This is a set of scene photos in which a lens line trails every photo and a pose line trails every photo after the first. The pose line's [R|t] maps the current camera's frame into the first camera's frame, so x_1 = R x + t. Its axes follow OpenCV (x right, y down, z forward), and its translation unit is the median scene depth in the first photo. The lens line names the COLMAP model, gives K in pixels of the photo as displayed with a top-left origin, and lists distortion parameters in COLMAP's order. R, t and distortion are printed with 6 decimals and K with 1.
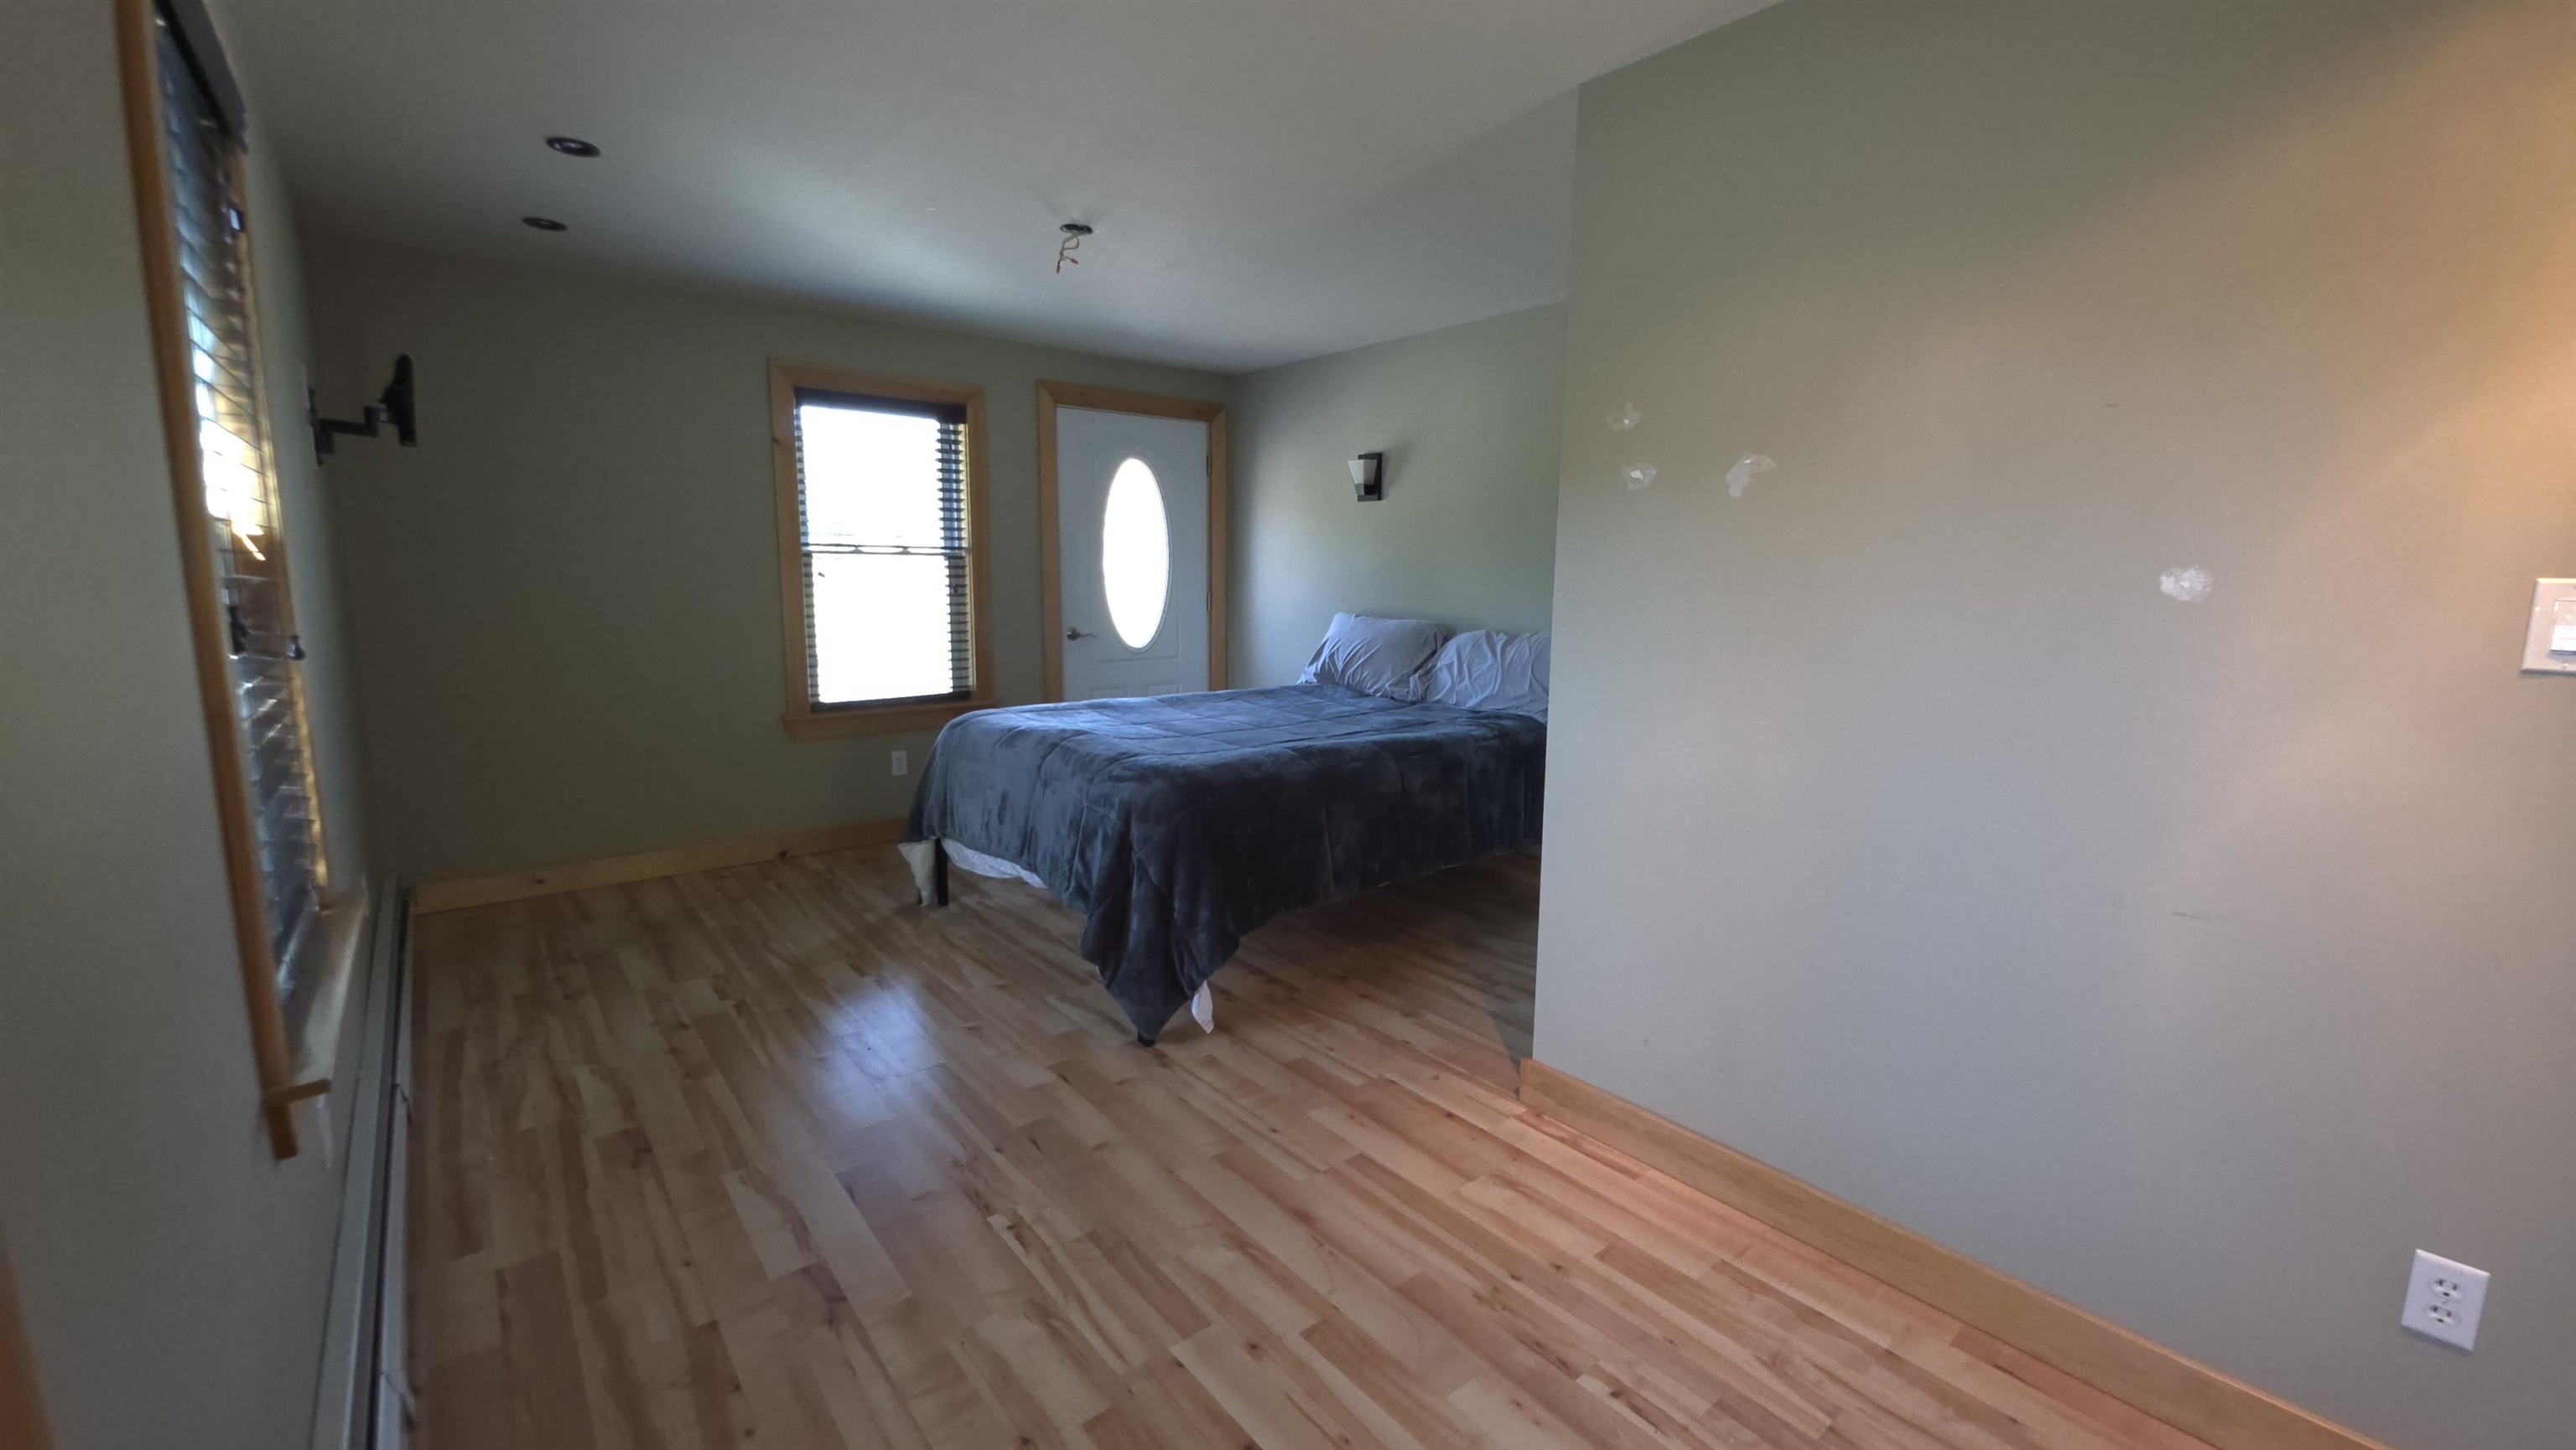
lens RADIAL K [[1015.5, 0, 1287.3], [0, 1015.5, 721.7], [0, 0, 1]] dist [-0.002005, -0.005139]
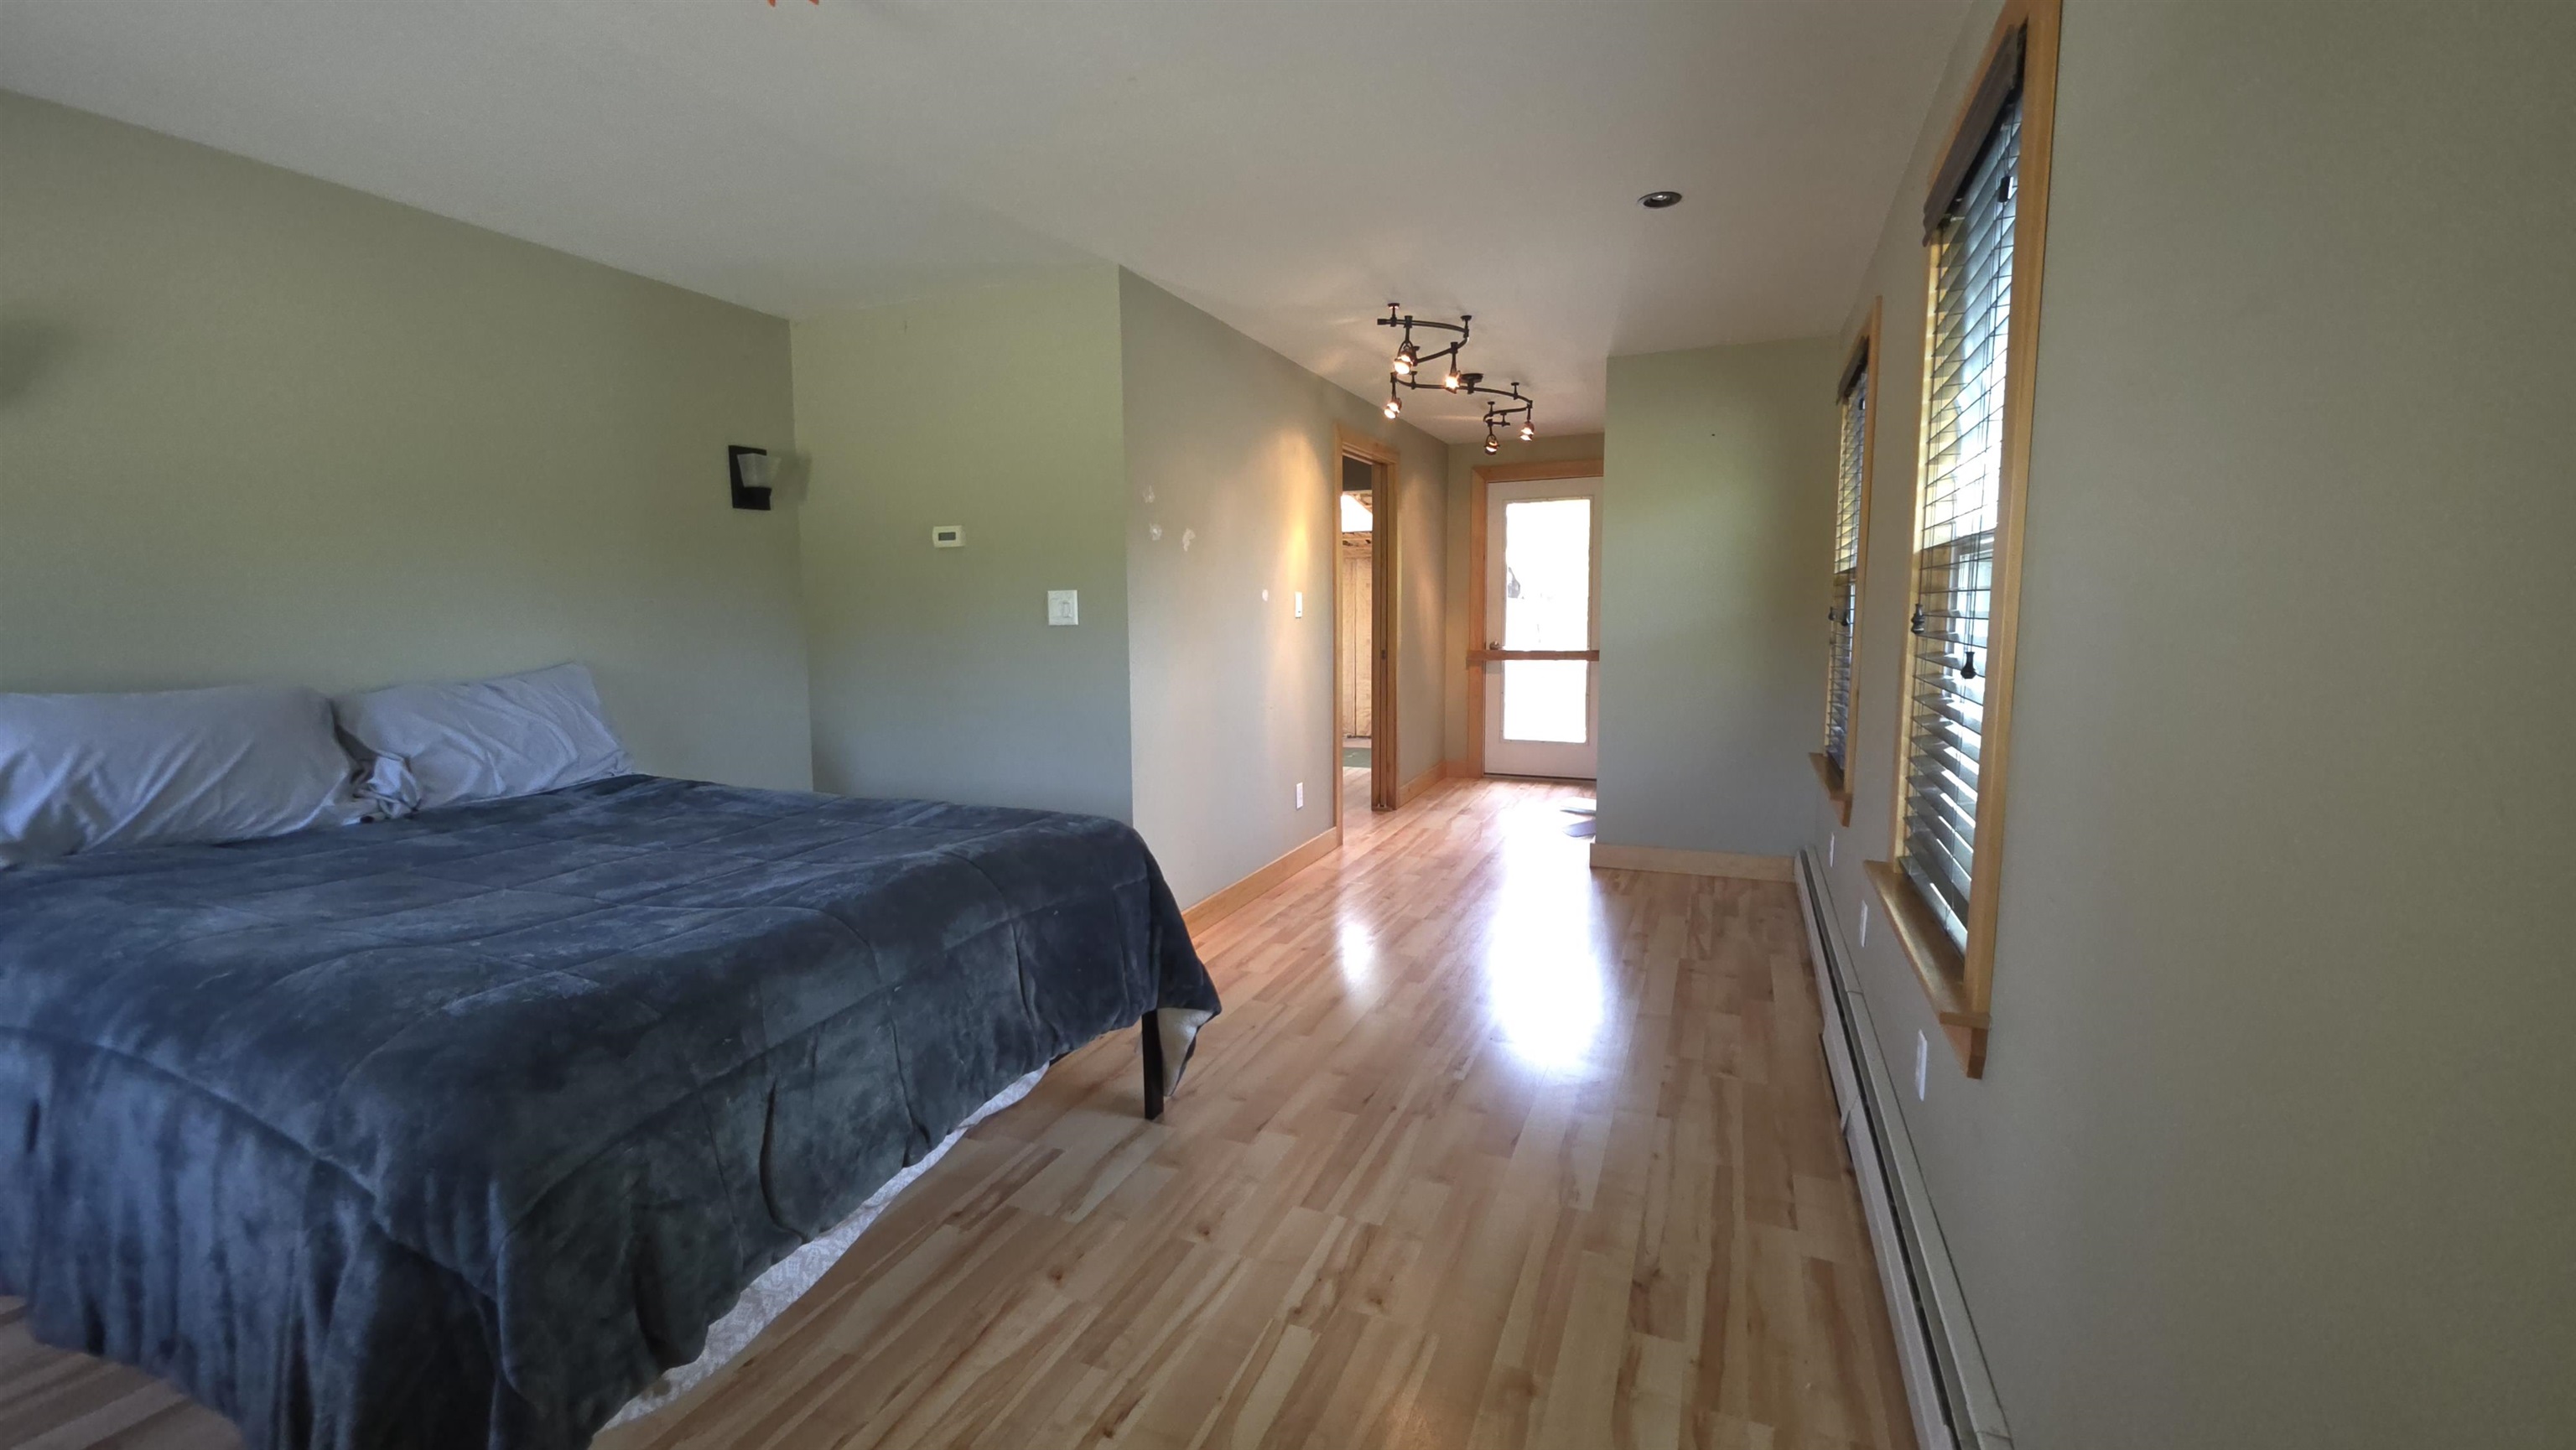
lens RADIAL K [[1015.5, 0, 1285.5], [0, 1015.5, 713.2], [0, 0, 1]] dist [-0.002005, -0.005139]
pose [[-0.447453, -0.105803, 0.888027, -1.230617], [0.135864, 0.973409, 0.184434, -0.230711], [-0.883927, 0.203177, -0.421180, 1.559355]]
